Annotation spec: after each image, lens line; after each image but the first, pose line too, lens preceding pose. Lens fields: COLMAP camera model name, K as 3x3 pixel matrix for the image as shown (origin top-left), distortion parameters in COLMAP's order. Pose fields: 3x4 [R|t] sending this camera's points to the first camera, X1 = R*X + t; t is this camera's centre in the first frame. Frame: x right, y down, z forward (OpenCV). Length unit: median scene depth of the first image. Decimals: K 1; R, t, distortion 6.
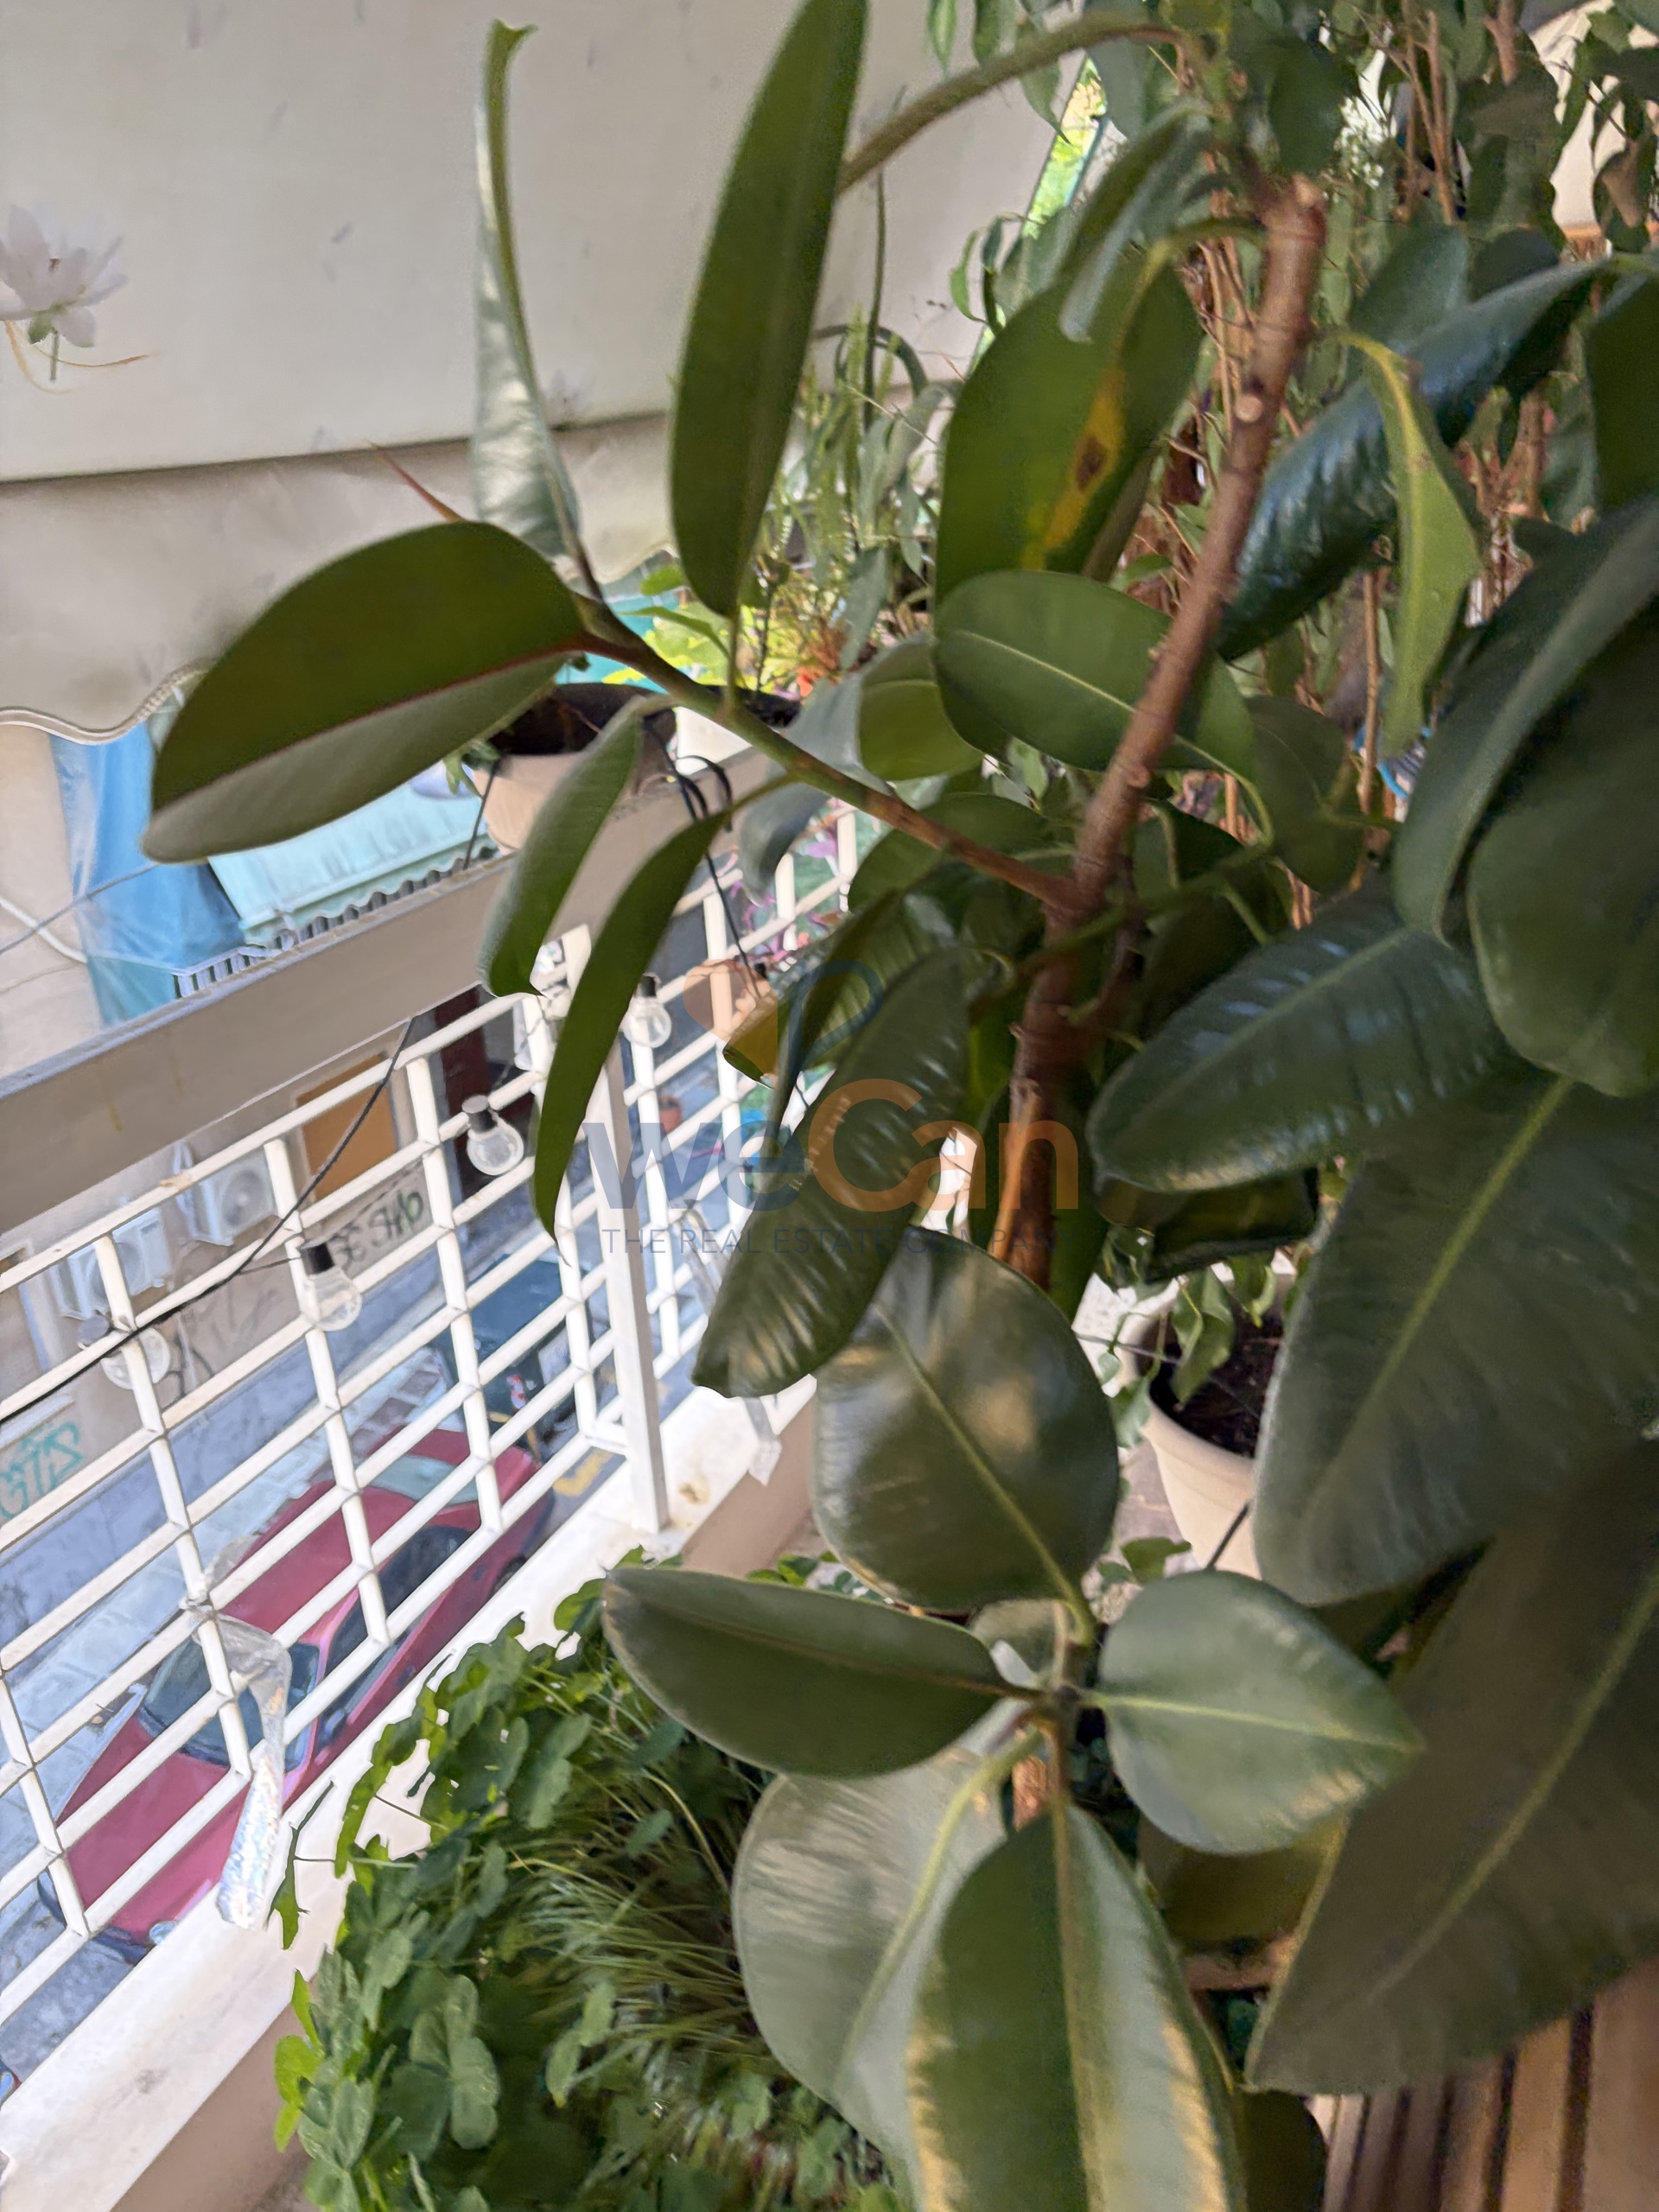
lens RADIAL K [[1629.3, 0, 830.4], [0, 1629.3, 1111.1], [0, 0, 1]] dist [-0.011789, -0.000301]
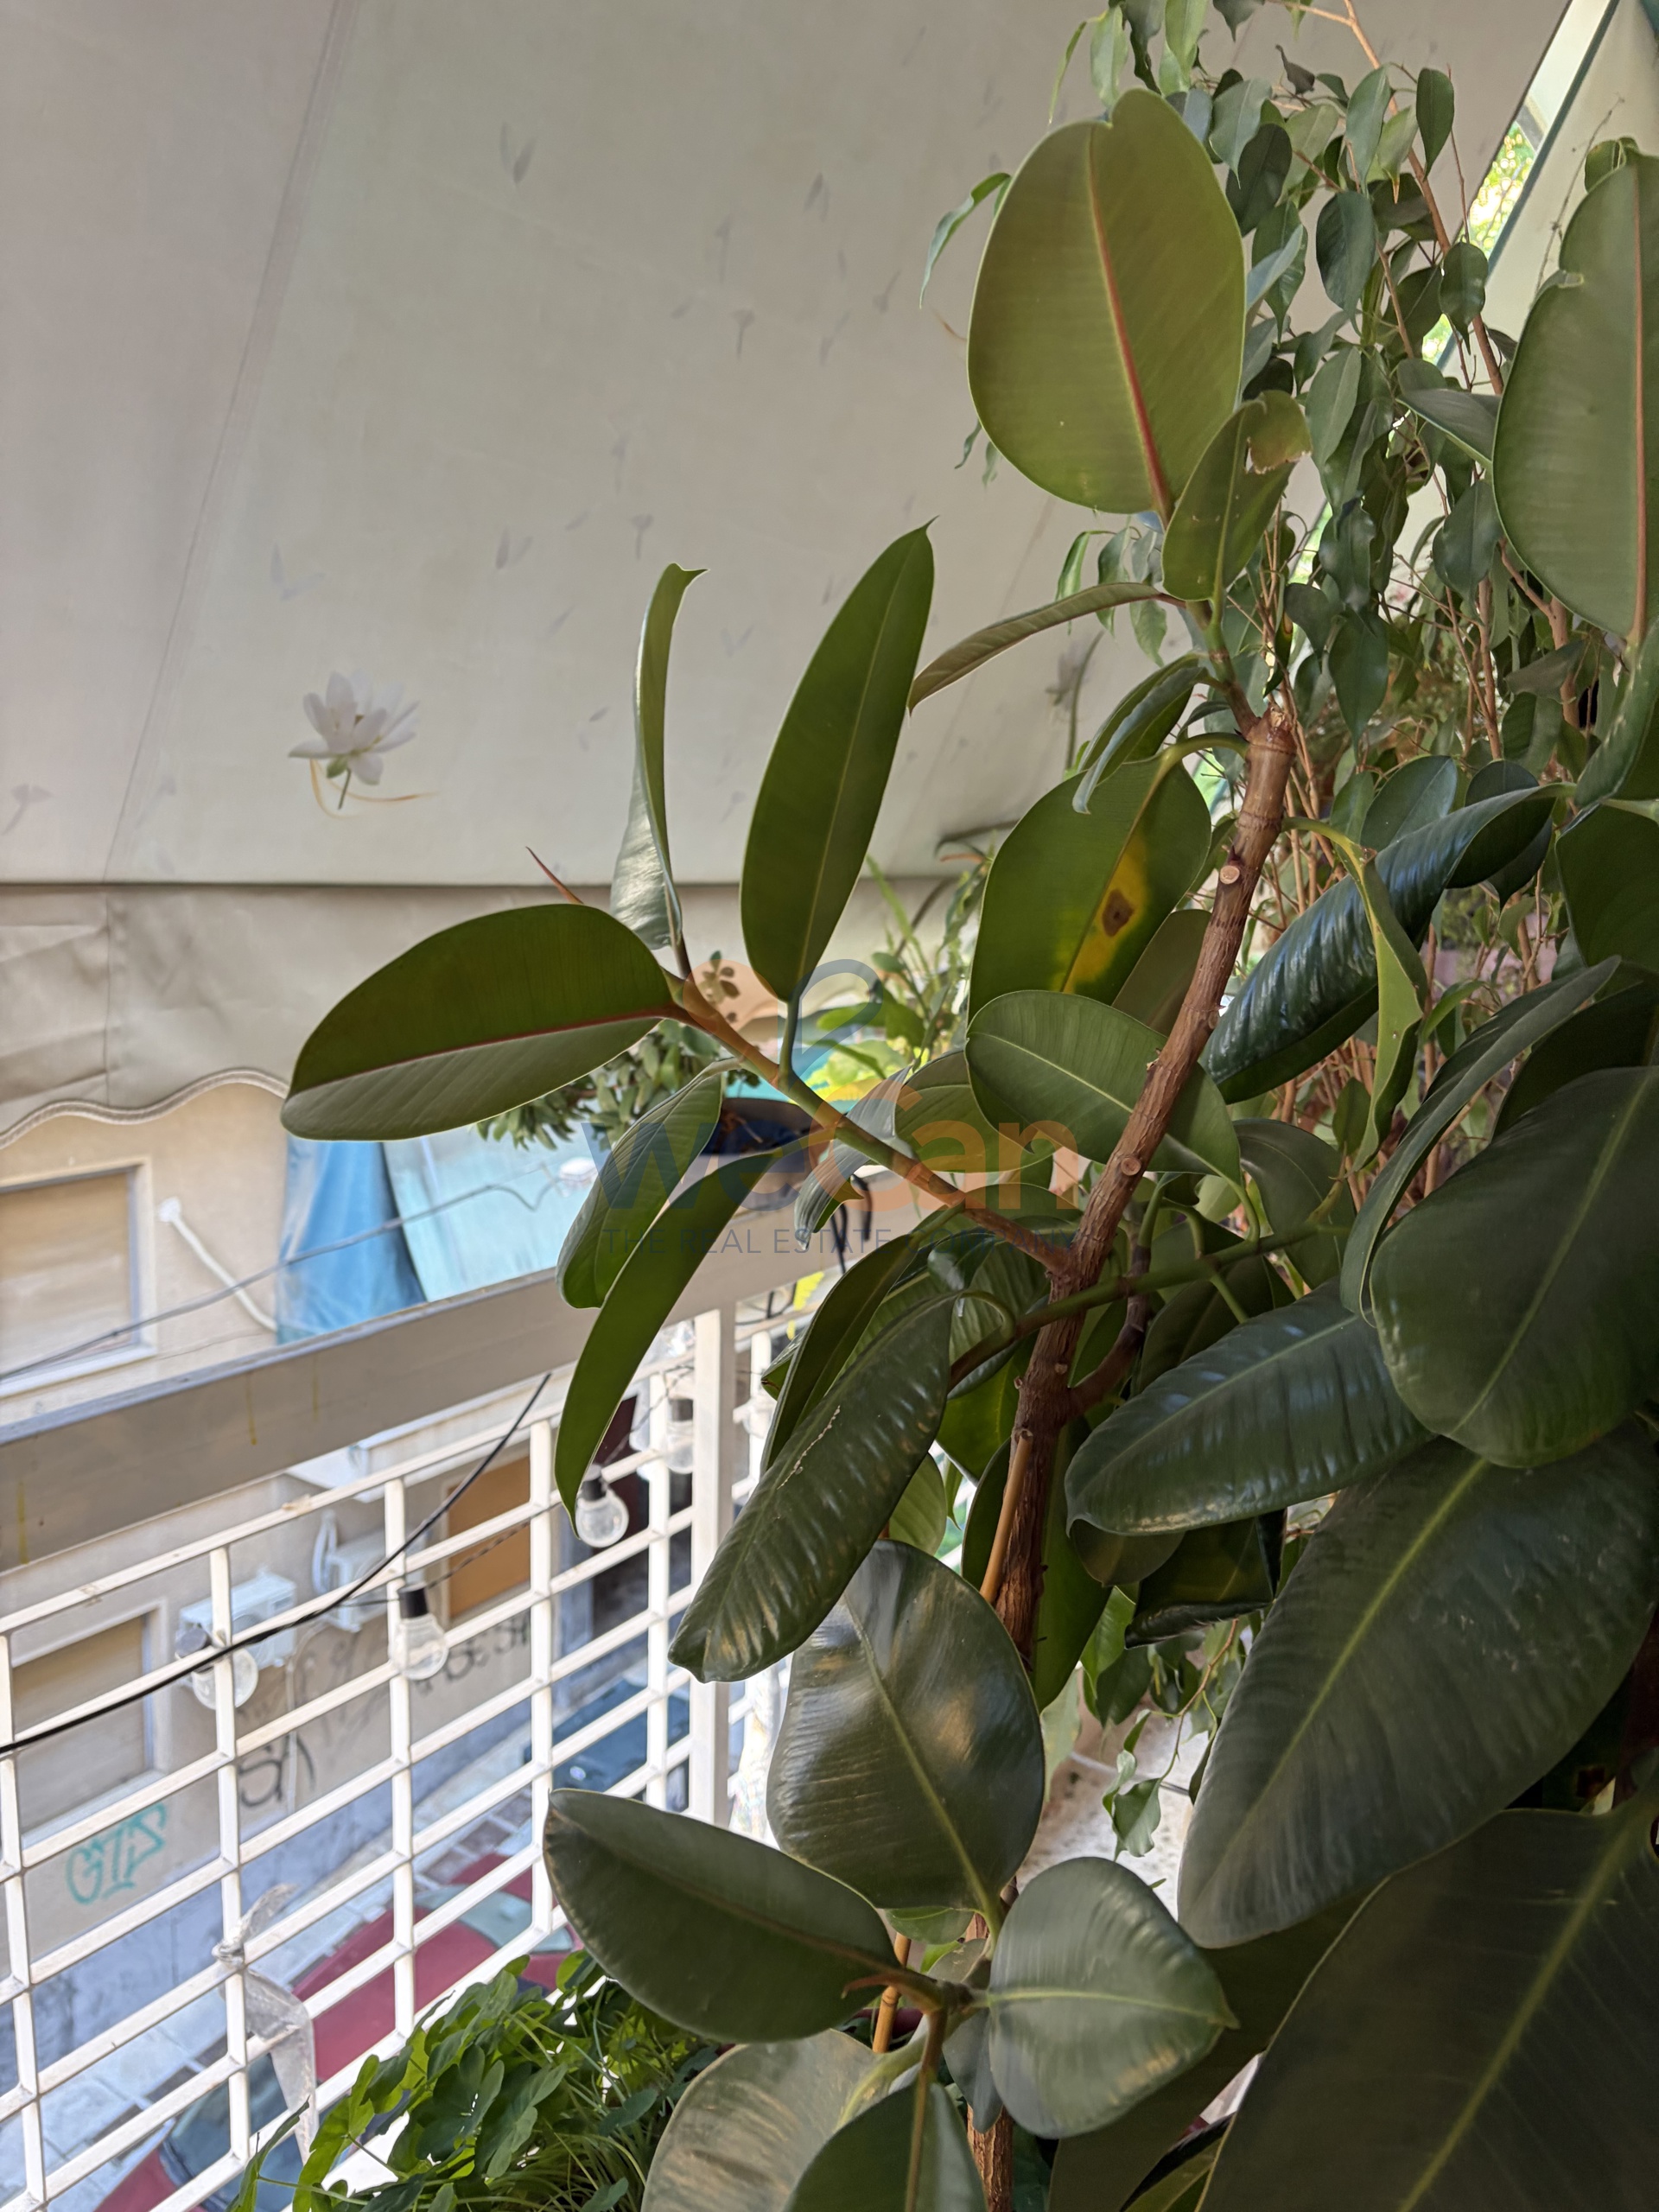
lens RADIAL K [[1629.3, 0, 830.4], [0, 1629.3, 1111.1], [0, 0, 1]] dist [-0.011789, -0.000301]
pose [[0.988425, 0.093301, -0.119628, 0.070800], [-0.122032, 0.957445, -0.261549, 0.052406], [0.090134, 0.273120, 0.957748, -0.083785]]
